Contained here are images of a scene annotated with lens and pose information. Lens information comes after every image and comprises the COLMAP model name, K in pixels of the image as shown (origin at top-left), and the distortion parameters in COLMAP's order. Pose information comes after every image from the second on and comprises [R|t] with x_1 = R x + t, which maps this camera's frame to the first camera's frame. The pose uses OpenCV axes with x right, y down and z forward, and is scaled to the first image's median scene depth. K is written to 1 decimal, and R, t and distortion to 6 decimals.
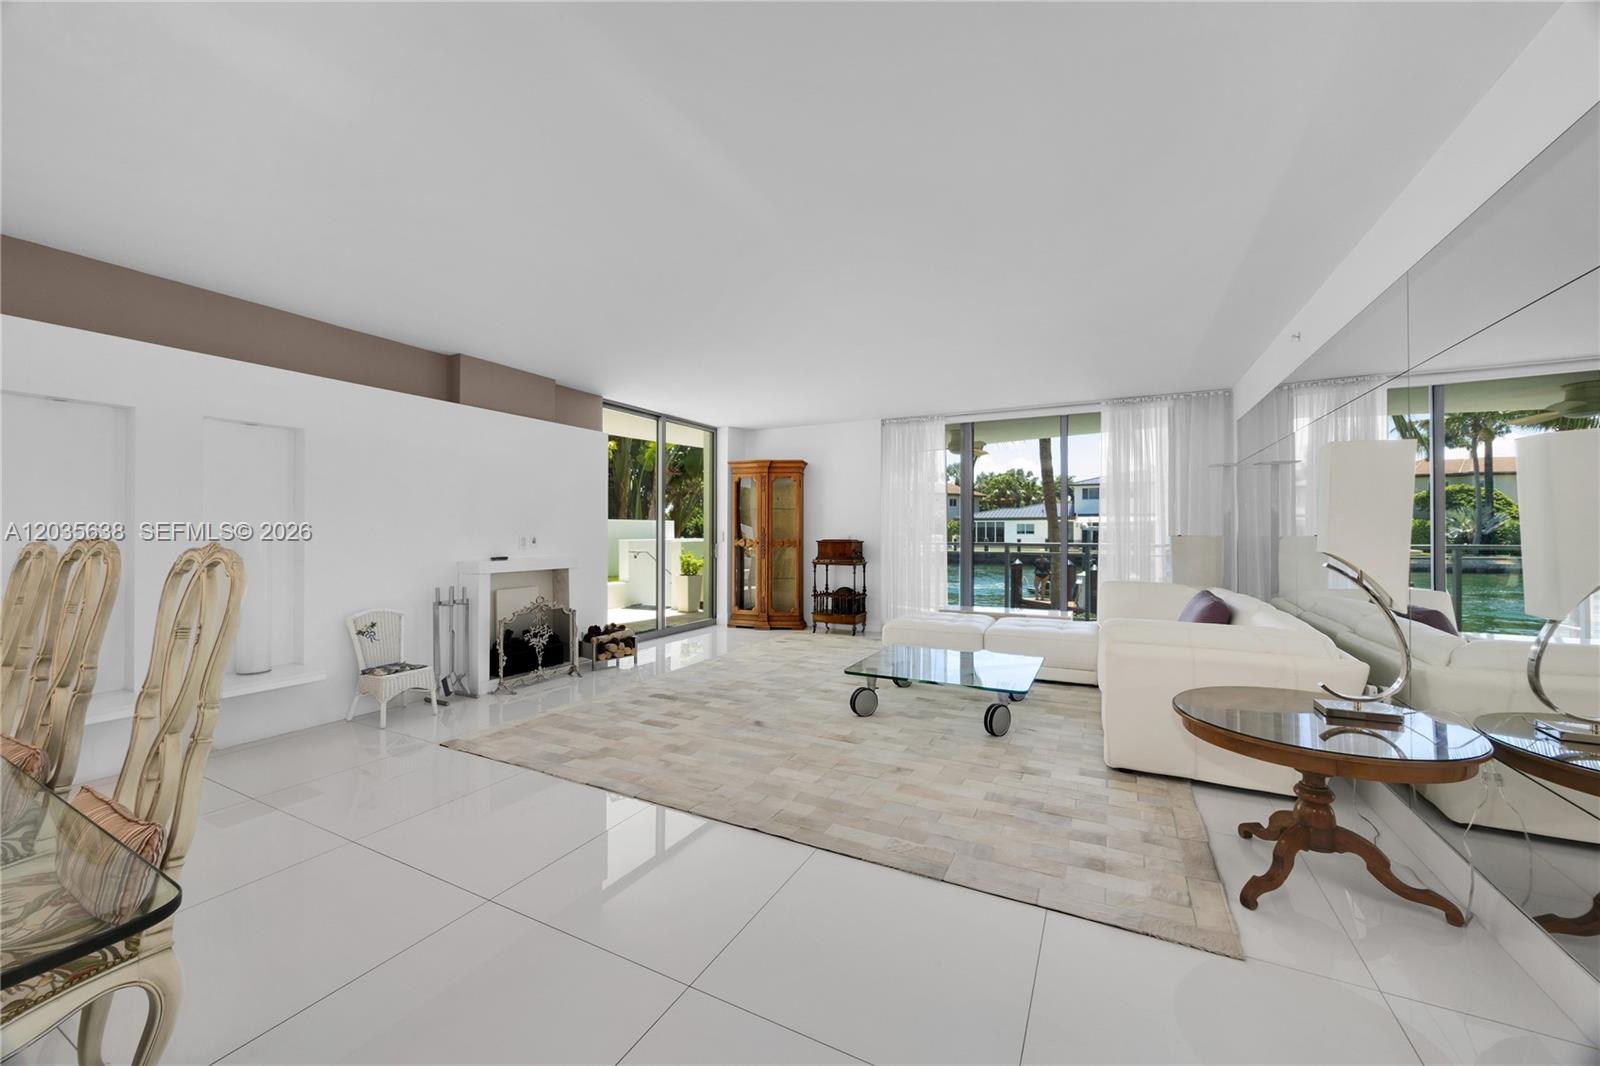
lens RADIAL K [[602.6, 0, 805.6], [0, 602.6, 533.3], [0, 0, 1]] dist [0.000567, 0.000210]
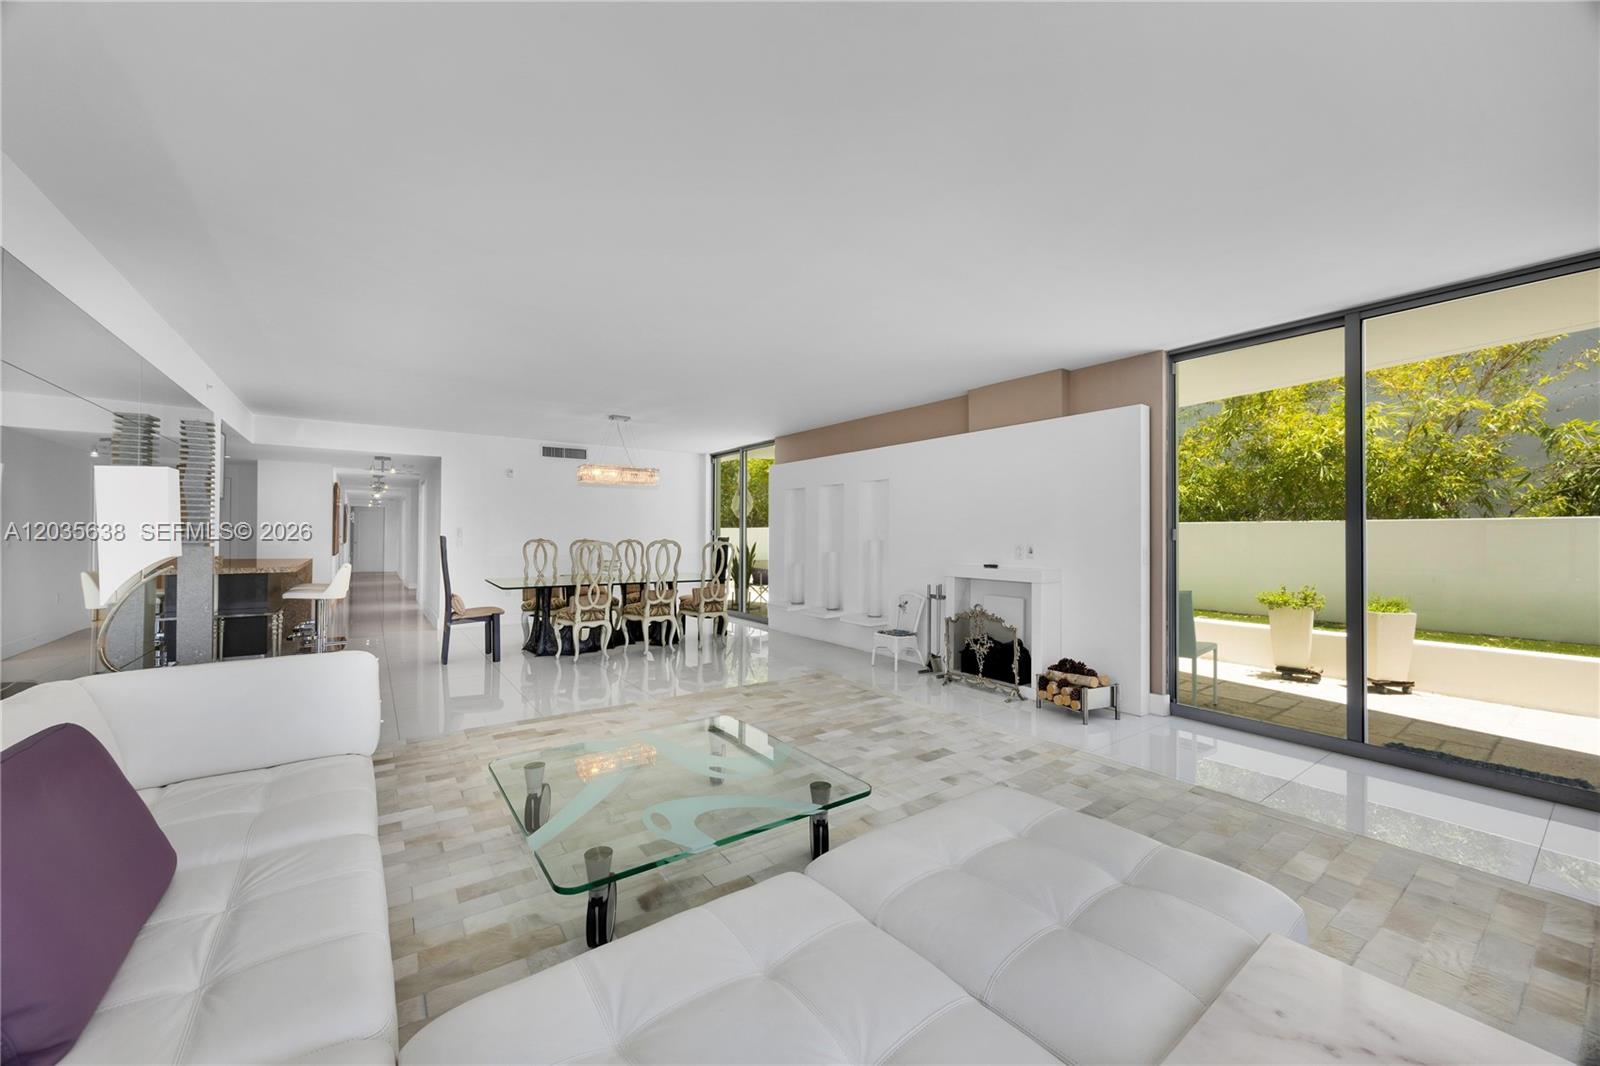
lens RADIAL K [[602.6, 0, 795.5], [0, 602.6, 541.9], [0, 0, 1]] dist [0.000567, 0.000210]
pose [[-0.457664, -0.012980, -0.889030, 0.405782], [-0.010917, 0.999900, -0.008979, 0.008045], [0.889058, 0.005596, -0.457760, 0.800321]]
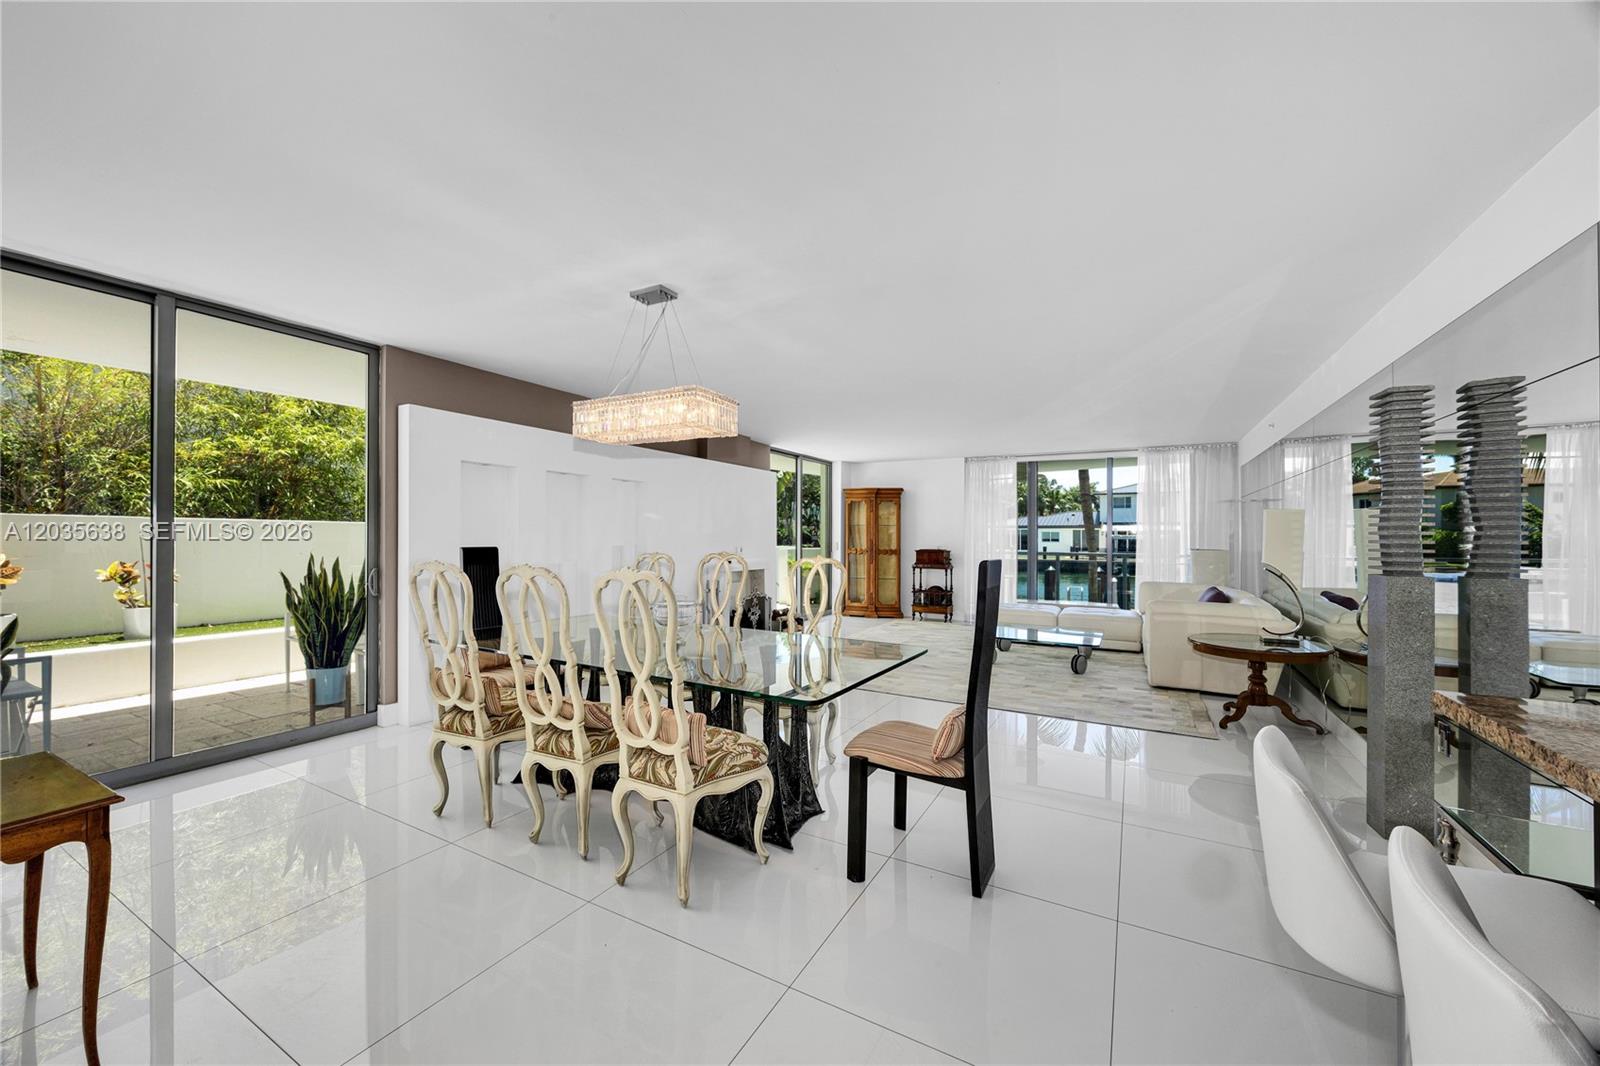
lens RADIAL K [[602.6, 0, 796.6], [0, 602.6, 539.4], [0, 0, 1]] dist [0.000567, 0.000210]
pose [[0.999155, 0.006800, -0.040536, -0.188218], [-0.006748, 0.999976, 0.001421, -0.011631], [0.040545, -0.001146, 0.999177, -0.324489]]
